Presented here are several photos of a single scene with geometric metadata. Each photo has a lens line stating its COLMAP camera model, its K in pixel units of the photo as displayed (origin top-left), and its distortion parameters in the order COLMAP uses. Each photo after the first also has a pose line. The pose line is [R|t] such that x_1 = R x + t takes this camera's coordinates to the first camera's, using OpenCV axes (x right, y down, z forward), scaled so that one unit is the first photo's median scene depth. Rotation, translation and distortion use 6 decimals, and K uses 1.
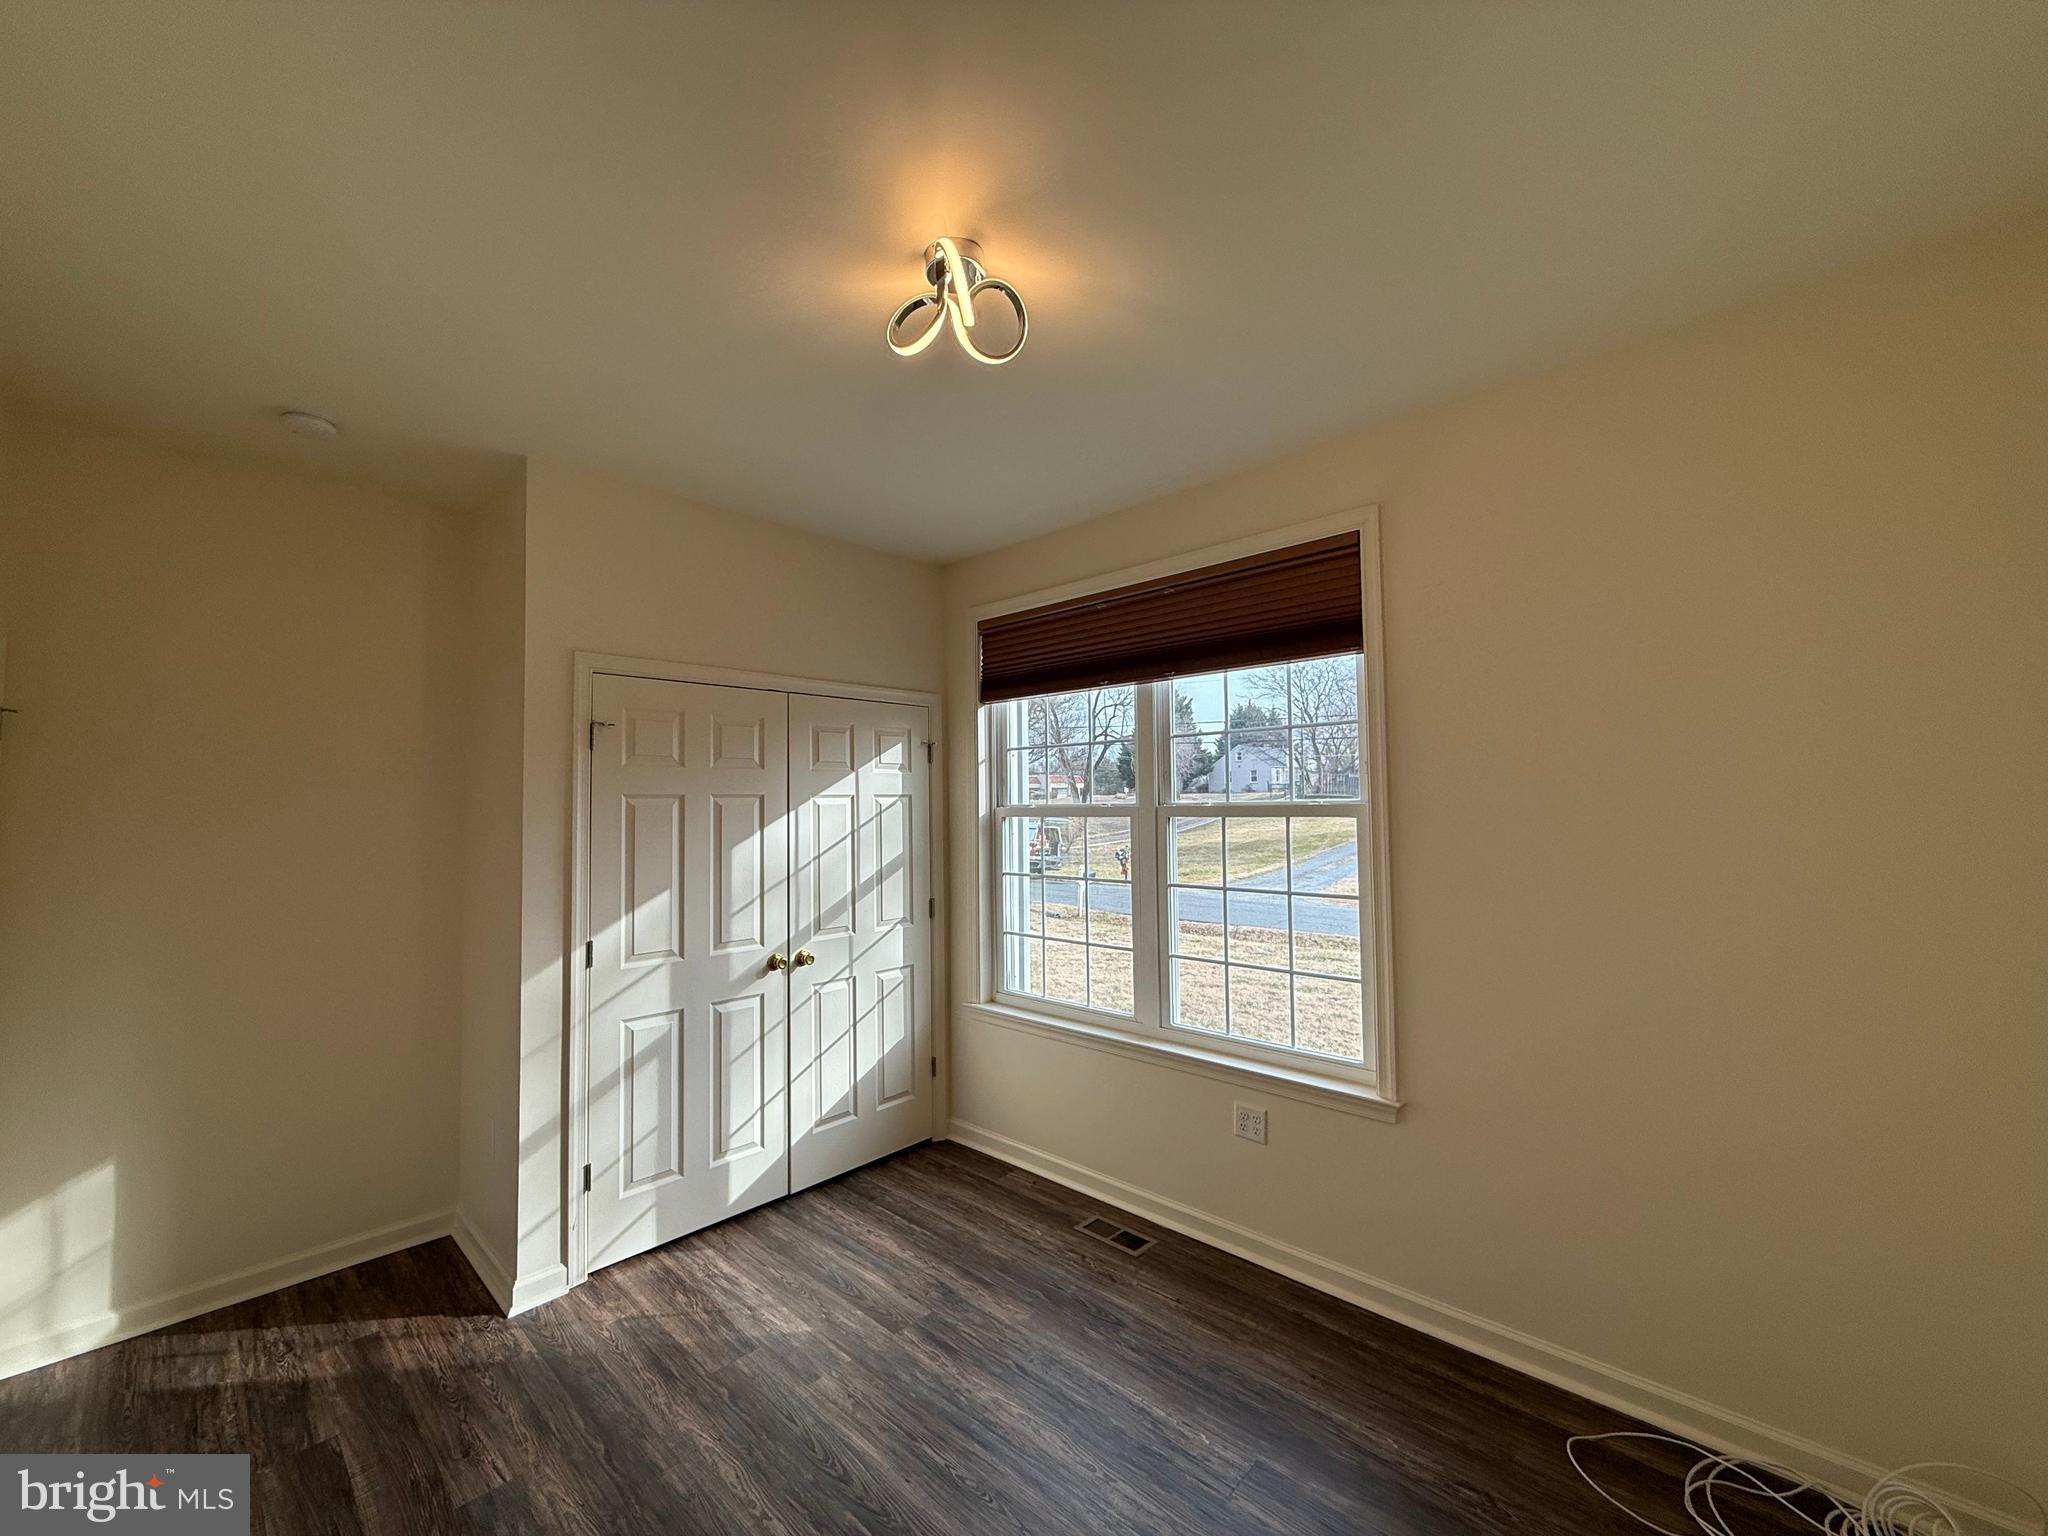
lens RADIAL K [[815.8, 0, 1013.0], [0, 815.8, 770.7], [0, 0, 1]] dist [-0.002008, 0.000743]
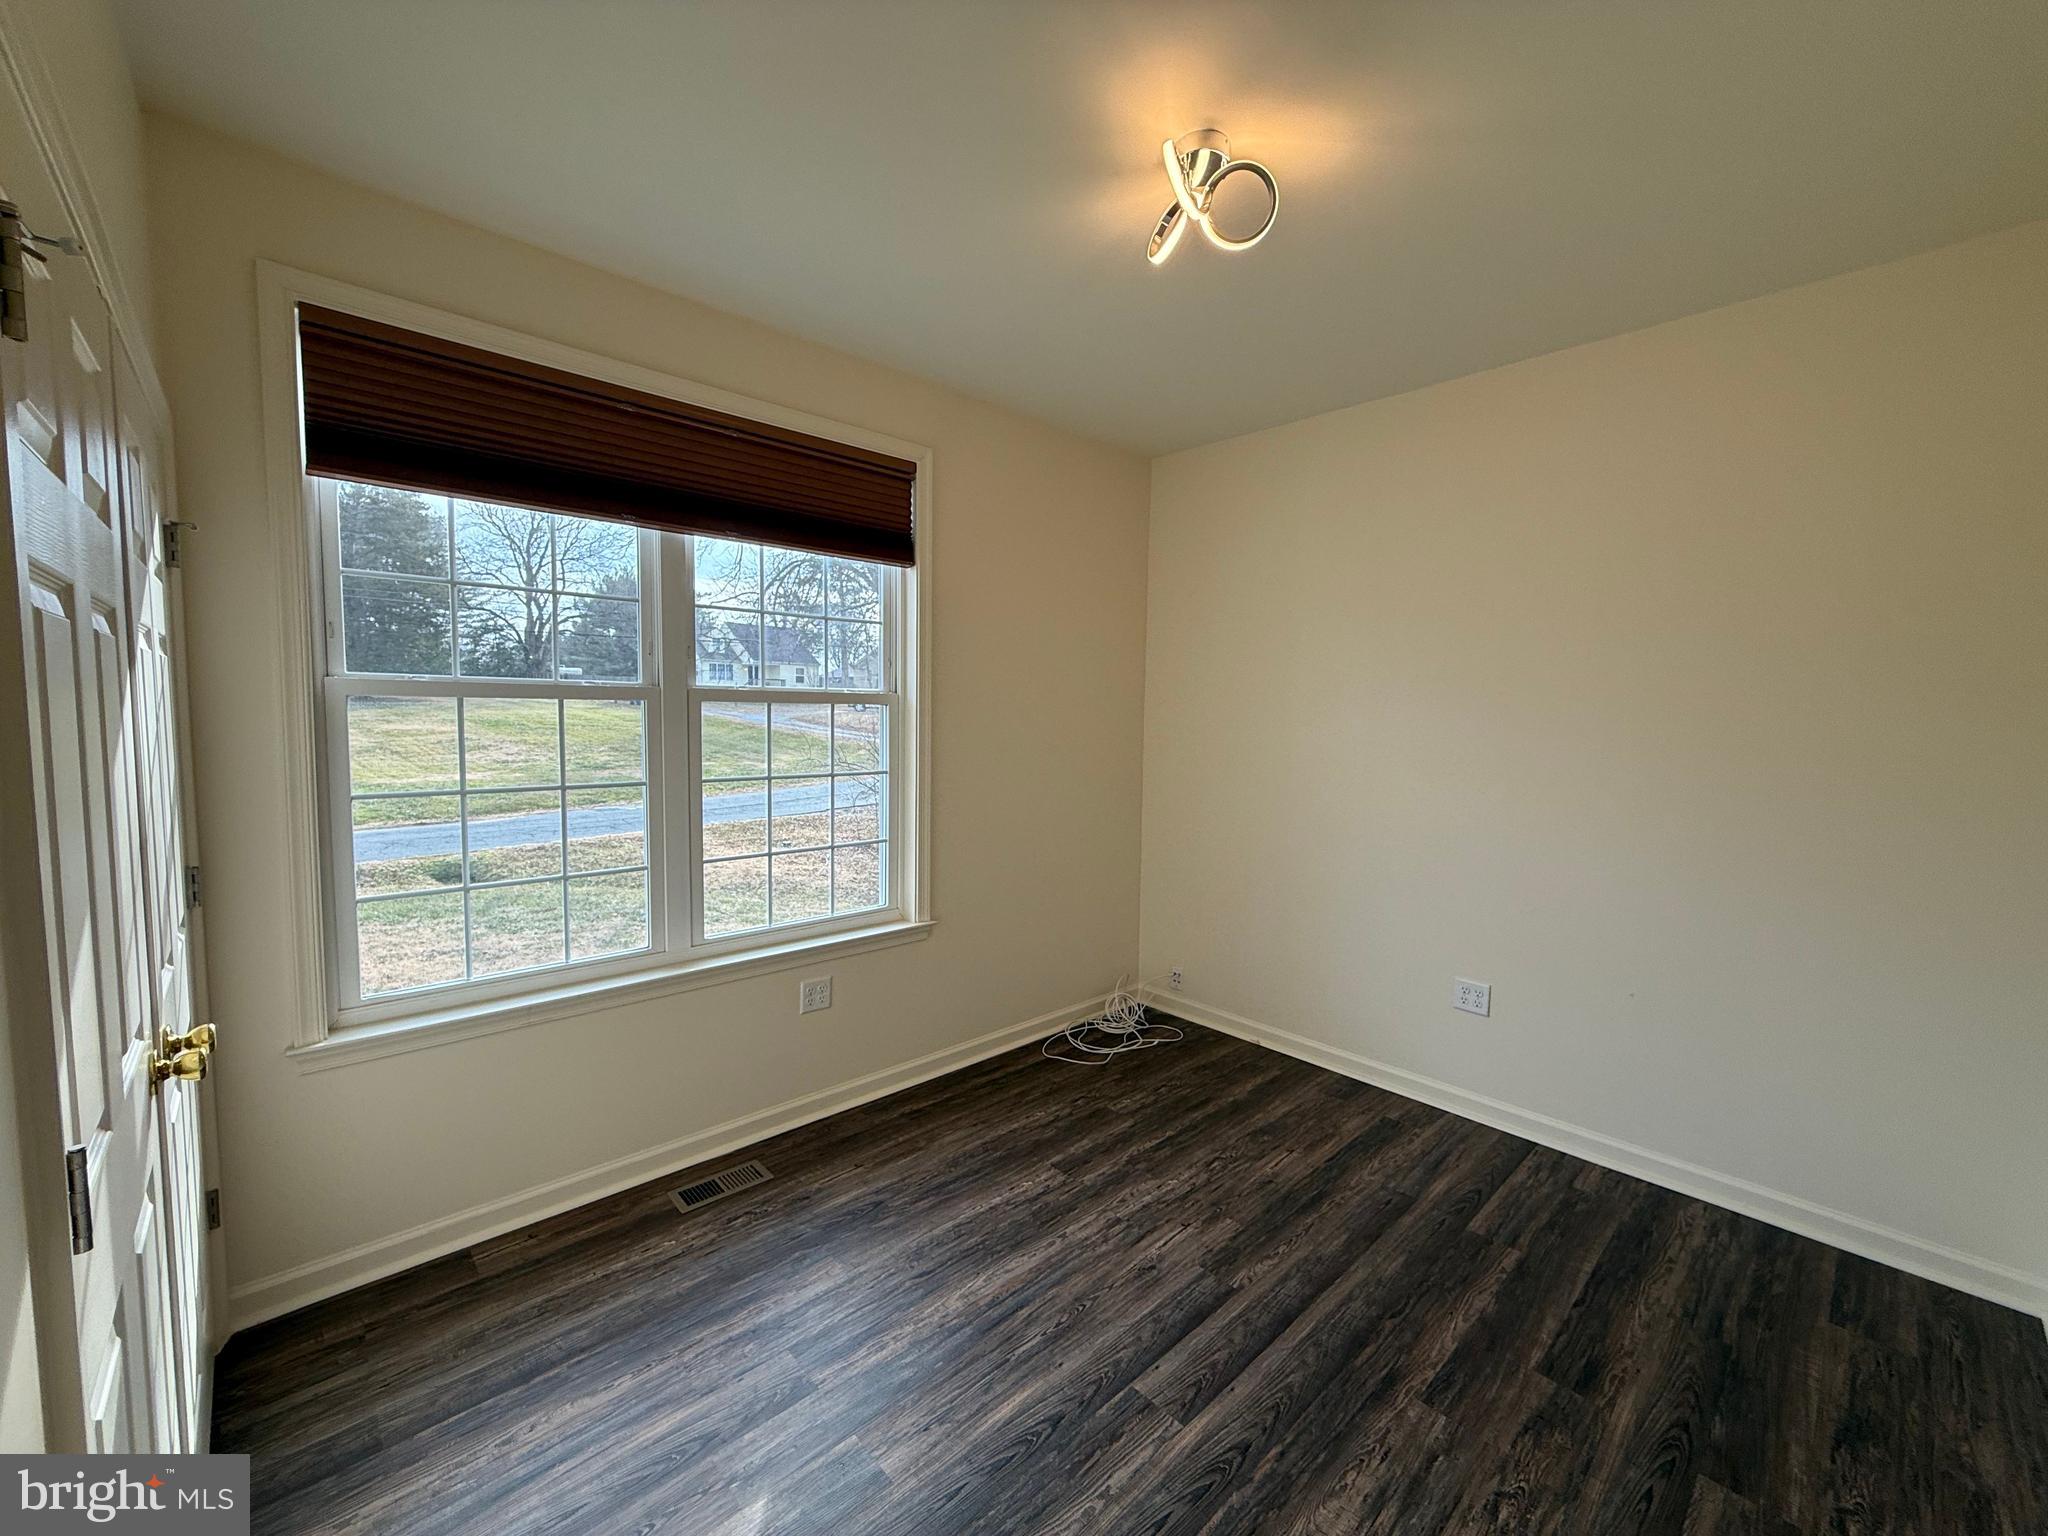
lens RADIAL K [[815.8, 0, 1018.3], [0, 815.8, 778.1], [0, 0, 1]] dist [-0.002008, 0.000743]
pose [[0.063739, -0.071244, 0.995420, -0.718342], [-0.063200, 0.995158, 0.075272, 0.057535], [-0.995963, -0.067708, 0.058928, 0.697044]]
